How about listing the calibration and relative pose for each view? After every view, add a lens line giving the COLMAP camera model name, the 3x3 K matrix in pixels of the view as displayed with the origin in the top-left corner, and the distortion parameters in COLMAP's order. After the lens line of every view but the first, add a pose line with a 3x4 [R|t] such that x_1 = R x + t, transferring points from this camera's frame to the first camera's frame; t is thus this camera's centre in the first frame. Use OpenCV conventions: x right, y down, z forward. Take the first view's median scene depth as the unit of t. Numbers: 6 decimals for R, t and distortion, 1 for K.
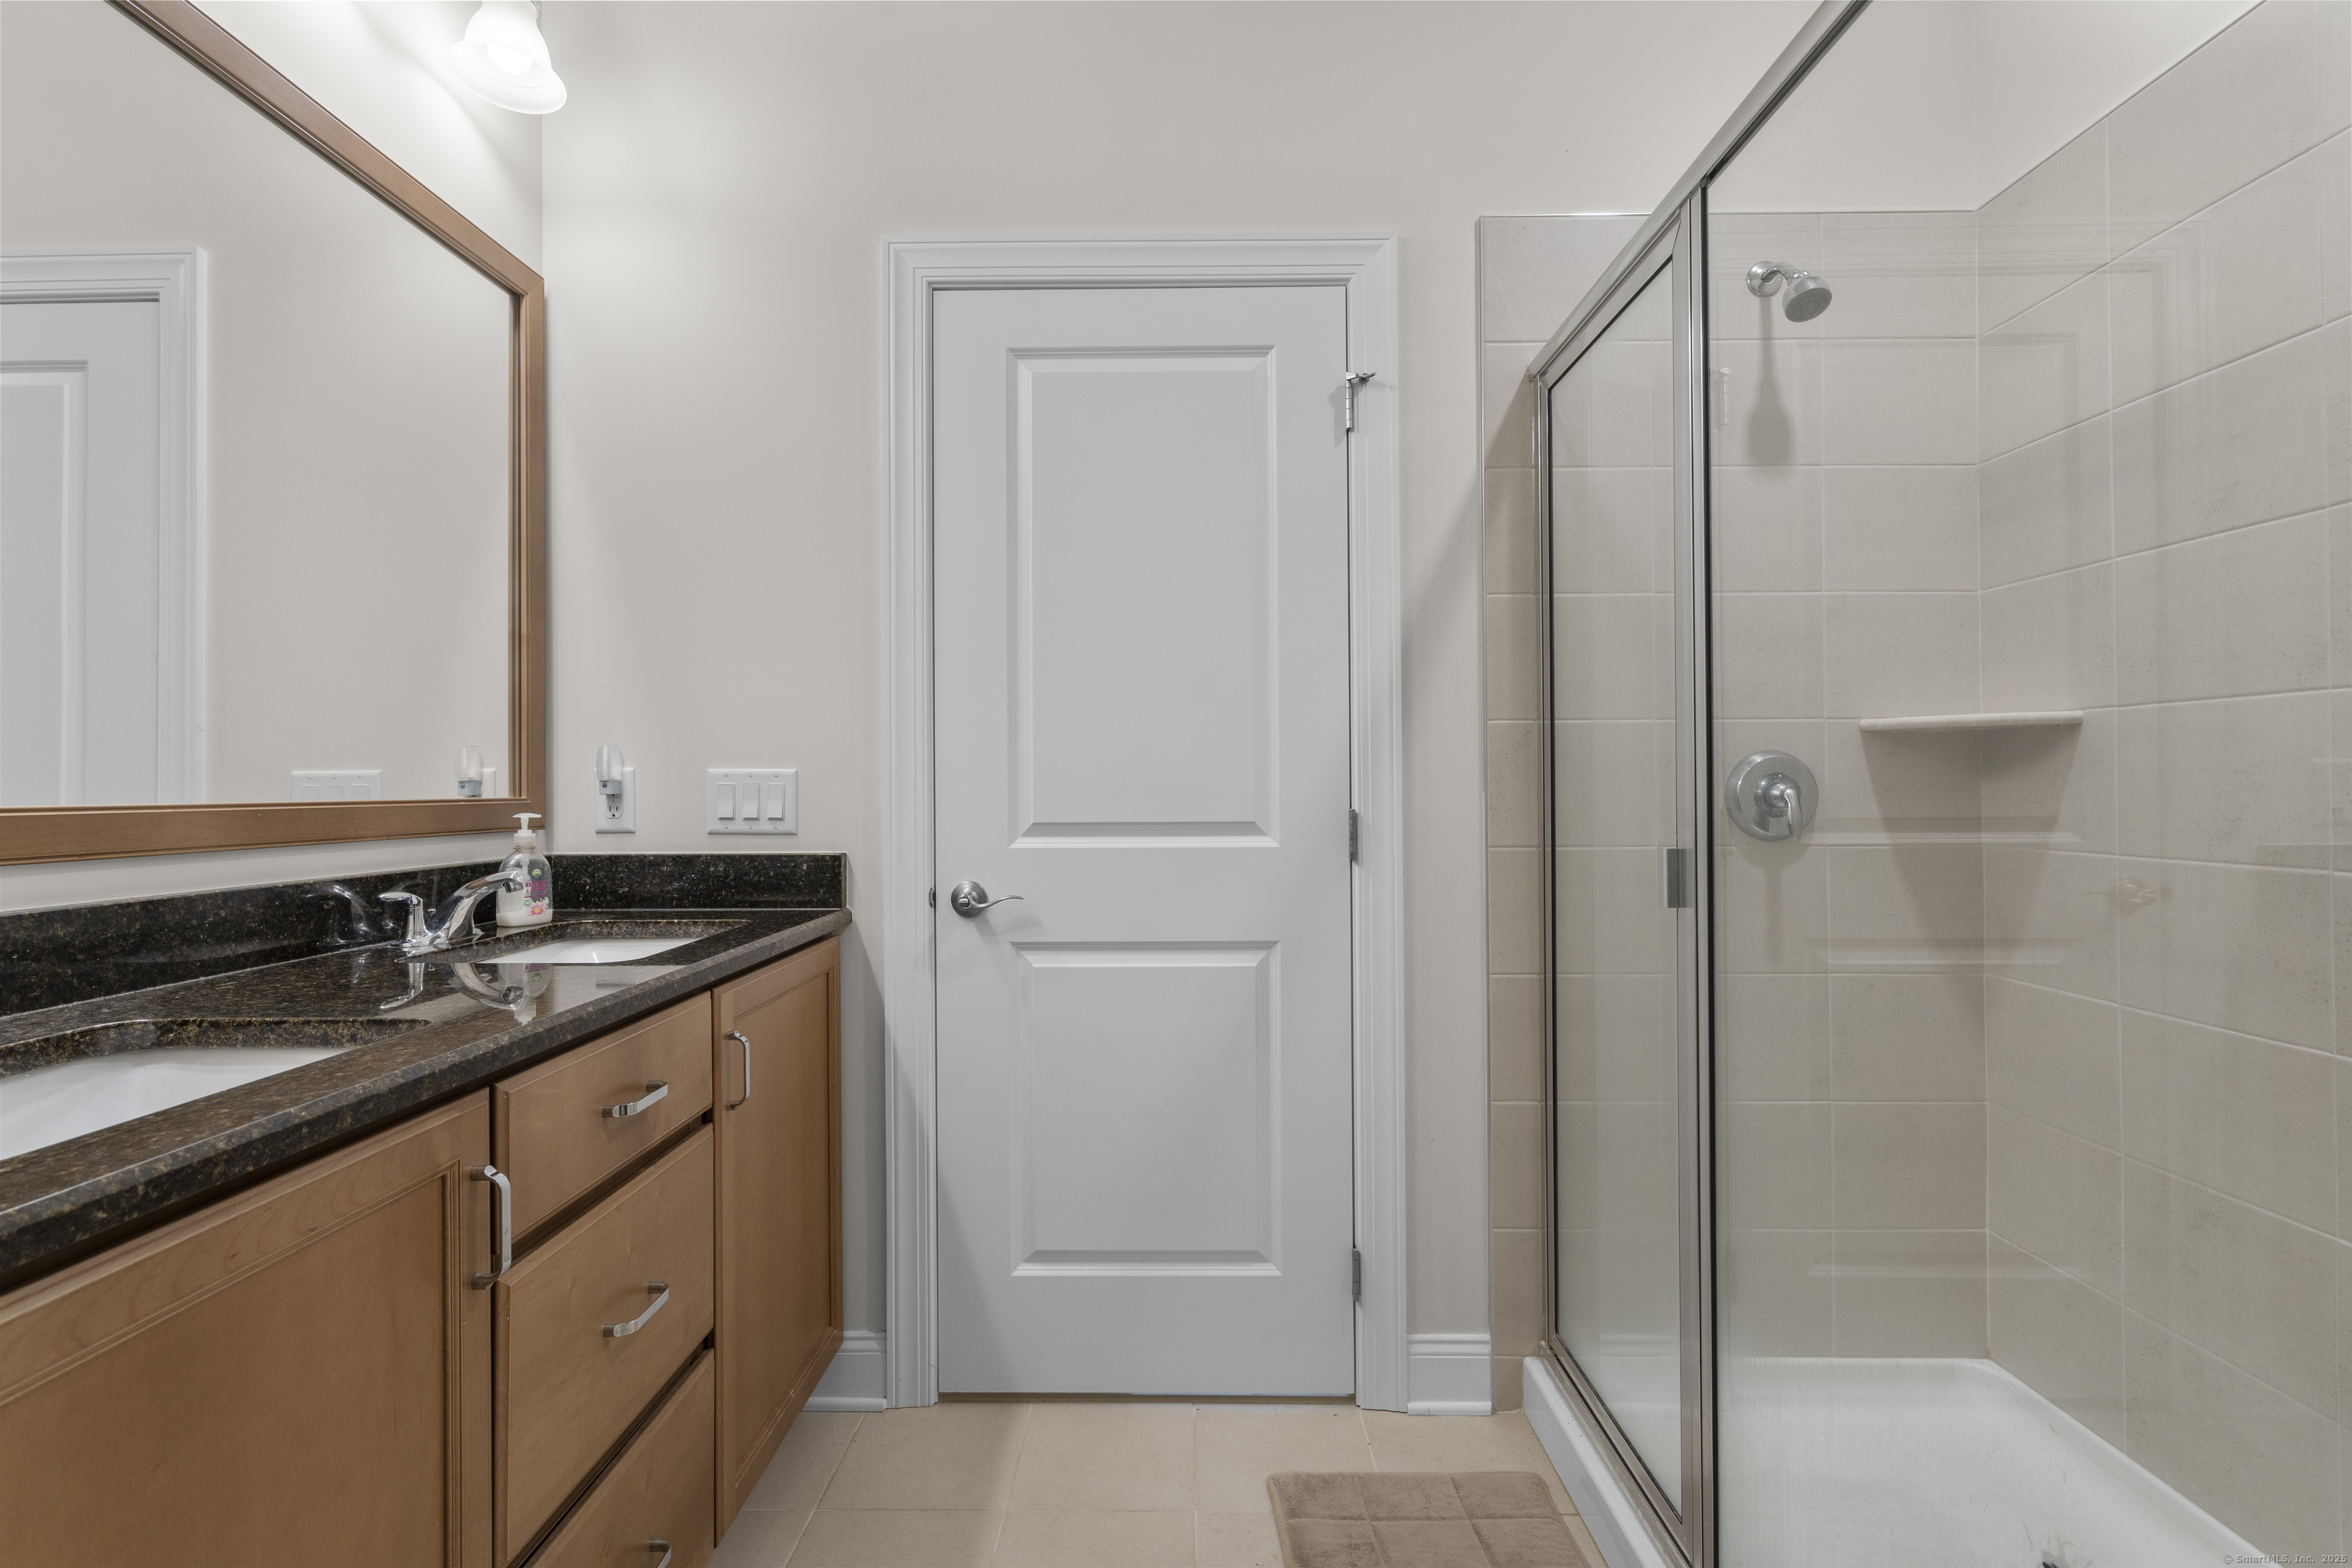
lens RADIAL K [[1069.5, 0, 1172.8], [0, 1069.5, 778.2], [0, 0, 1]] dist [-0.006763, 0.004483]
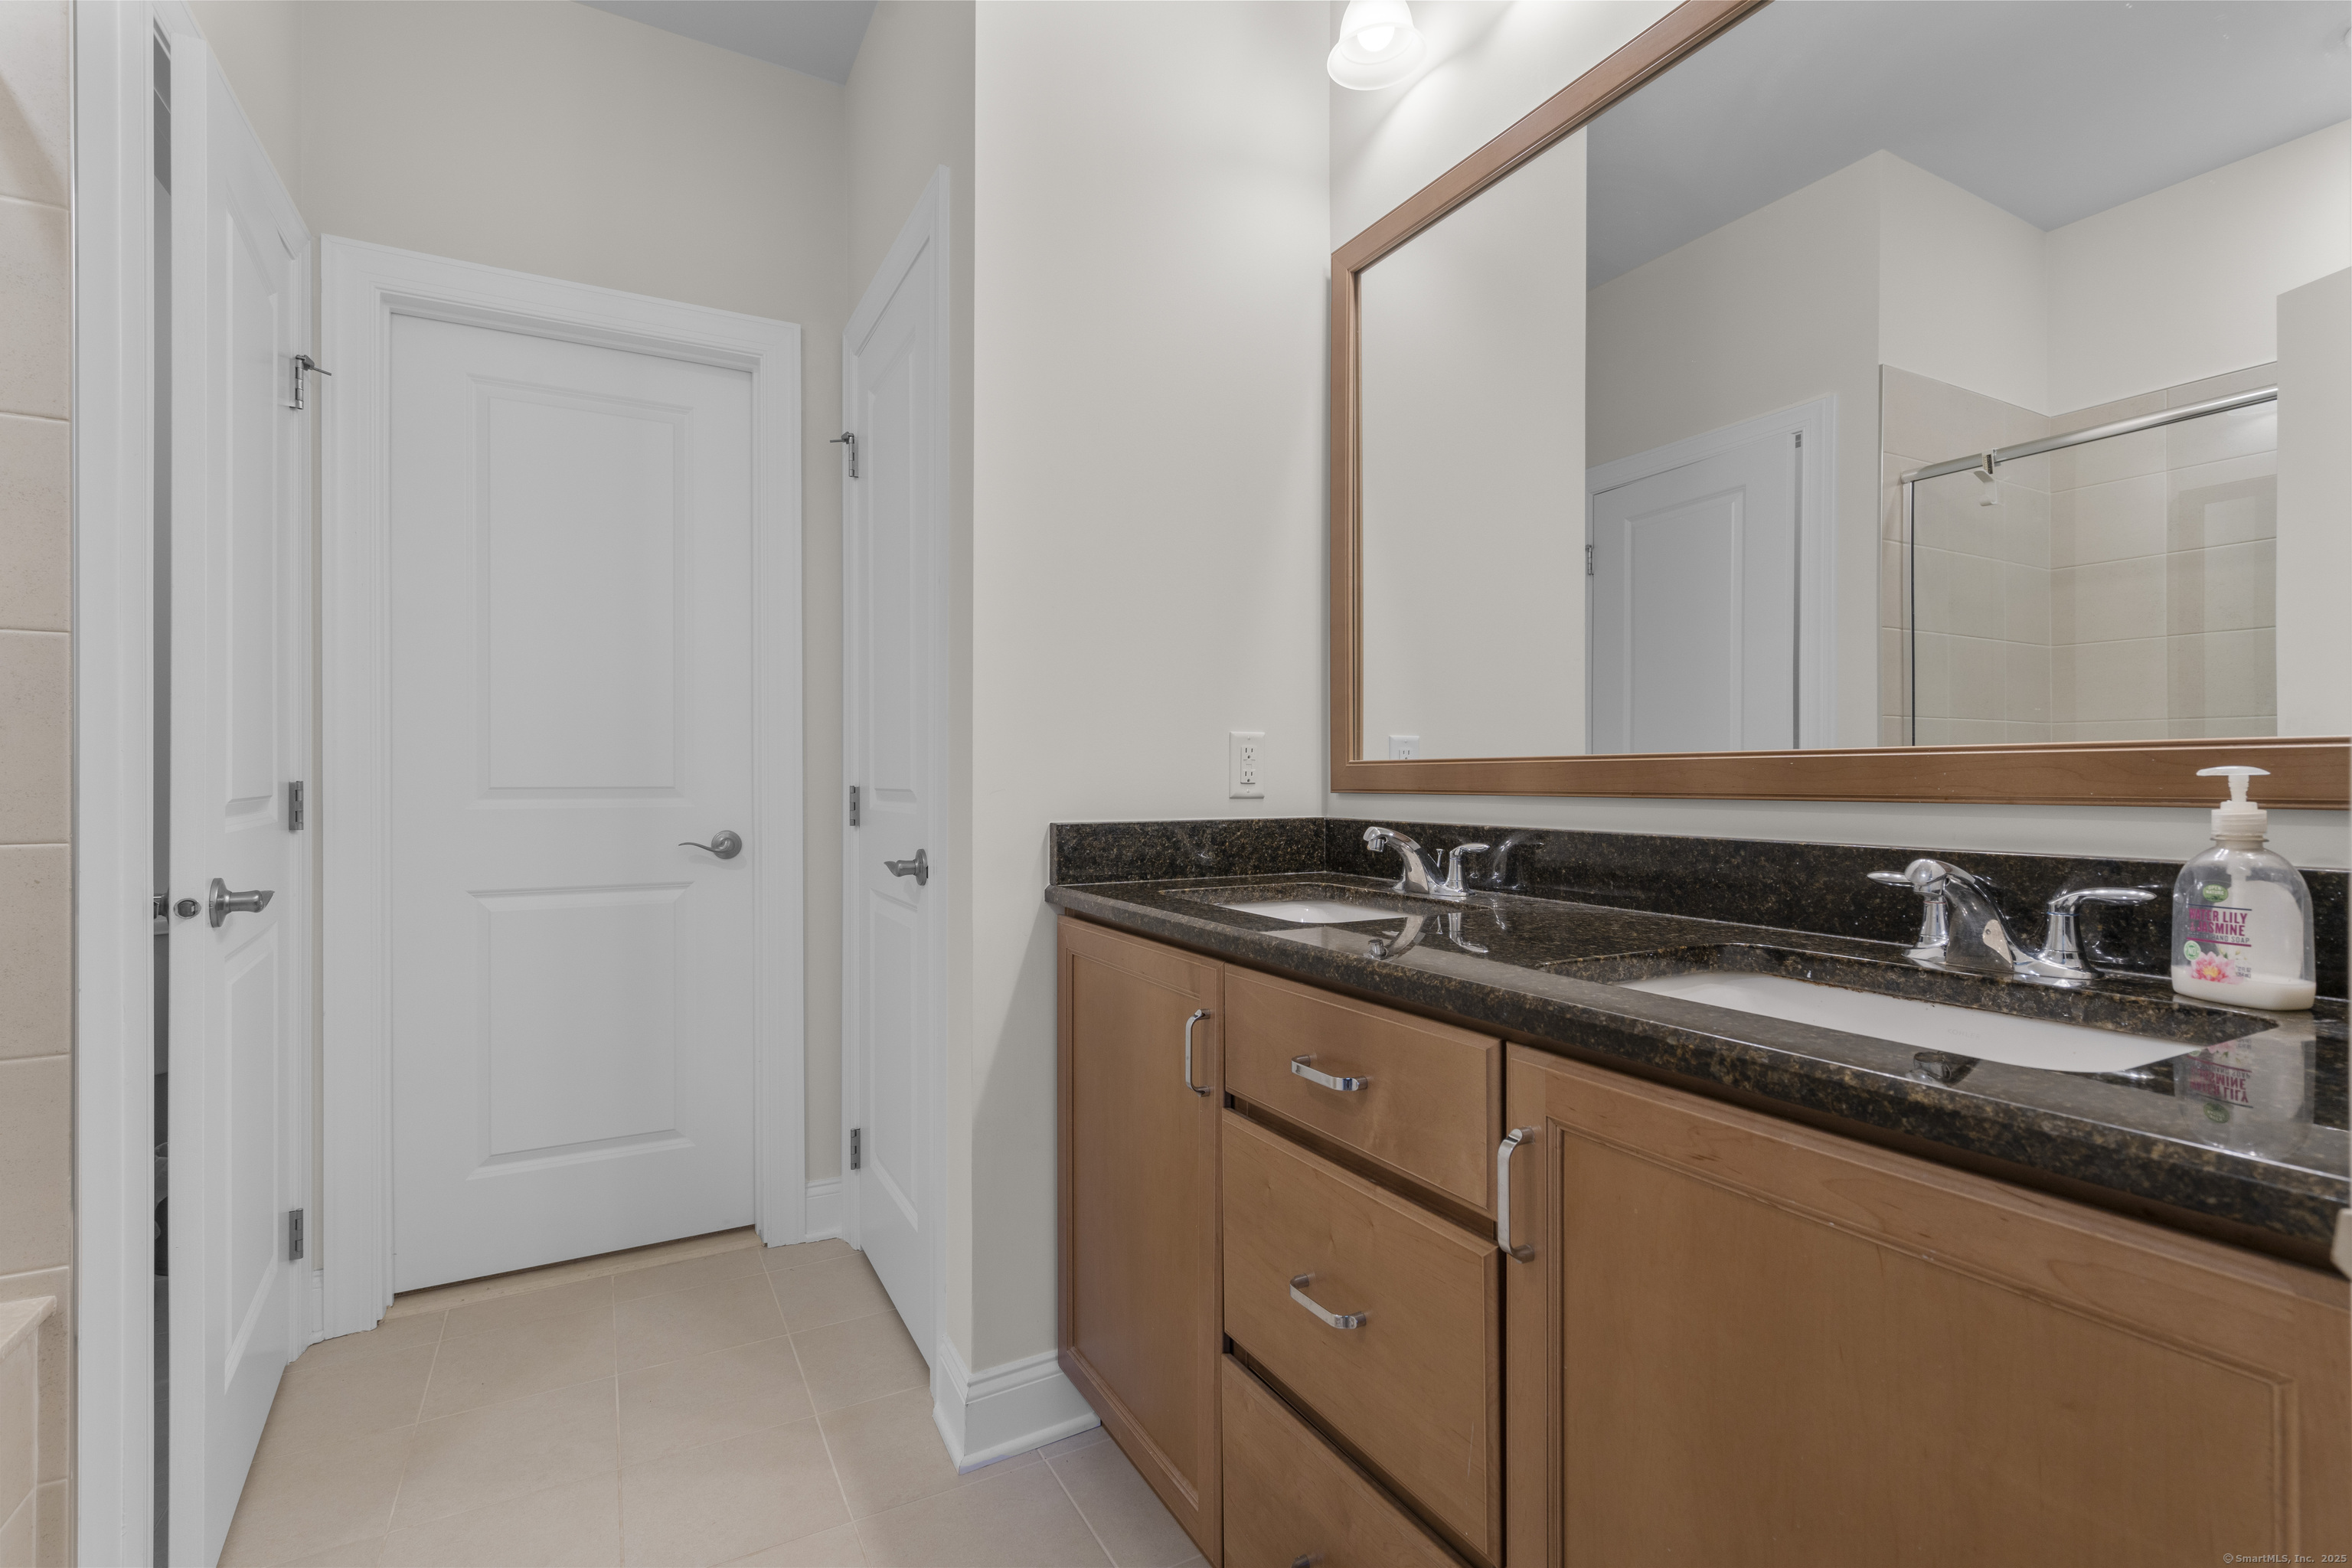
lens RADIAL K [[1069.5, 0, 1172.8], [0, 1069.5, 778.2], [0, 0, 1]] dist [-0.006763, 0.004483]
pose [[-0.873899, 0.005207, -0.486079, 0.039633], [0.009060, 0.999943, -0.005578, 0.042044], [0.486023, -0.009278, -0.873897, 1.370166]]
